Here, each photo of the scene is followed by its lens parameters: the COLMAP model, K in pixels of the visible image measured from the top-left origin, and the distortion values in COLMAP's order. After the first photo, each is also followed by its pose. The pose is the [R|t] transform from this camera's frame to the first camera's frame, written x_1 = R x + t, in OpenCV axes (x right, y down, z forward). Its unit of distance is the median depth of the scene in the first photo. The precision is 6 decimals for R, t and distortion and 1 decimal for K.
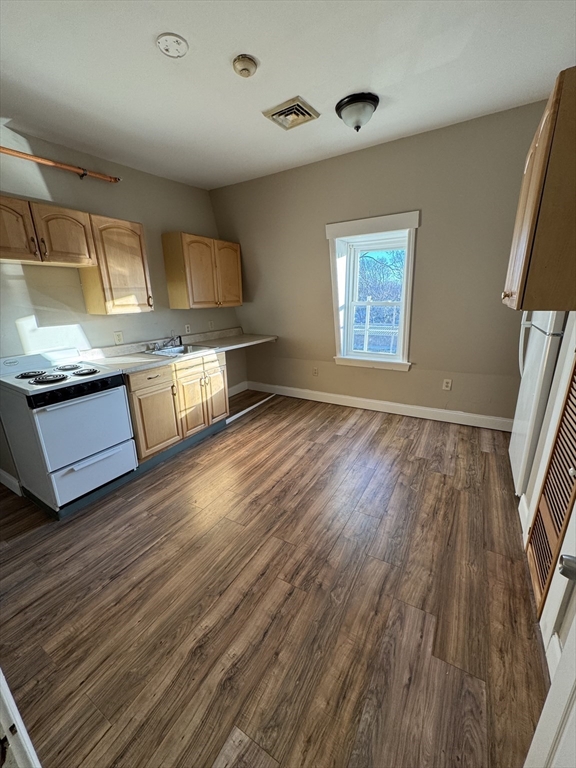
lens RADIAL K [[307.0, 0, 288.8], [0, 307.0, 384.4], [0, 0, 1]] dist [0.003631, 0.000392]
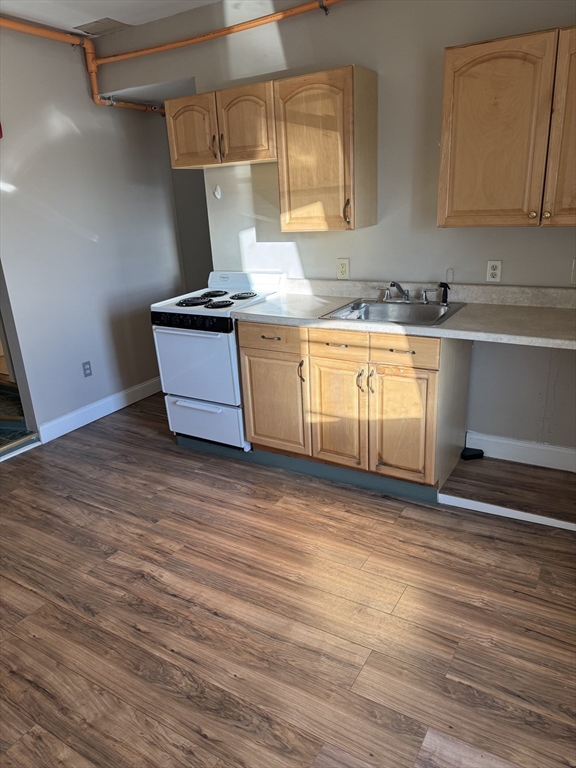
lens RADIAL K [[541.3, 0, 289.0], [0, 541.3, 385.6], [0, 0, 1]] dist [0.037862, -0.034052]
pose [[-0.015862, 0.353886, -0.935154, 0.626004], [-0.229692, 0.908970, 0.347873, -0.323897], [0.973134, 0.220315, 0.066866, 0.963933]]
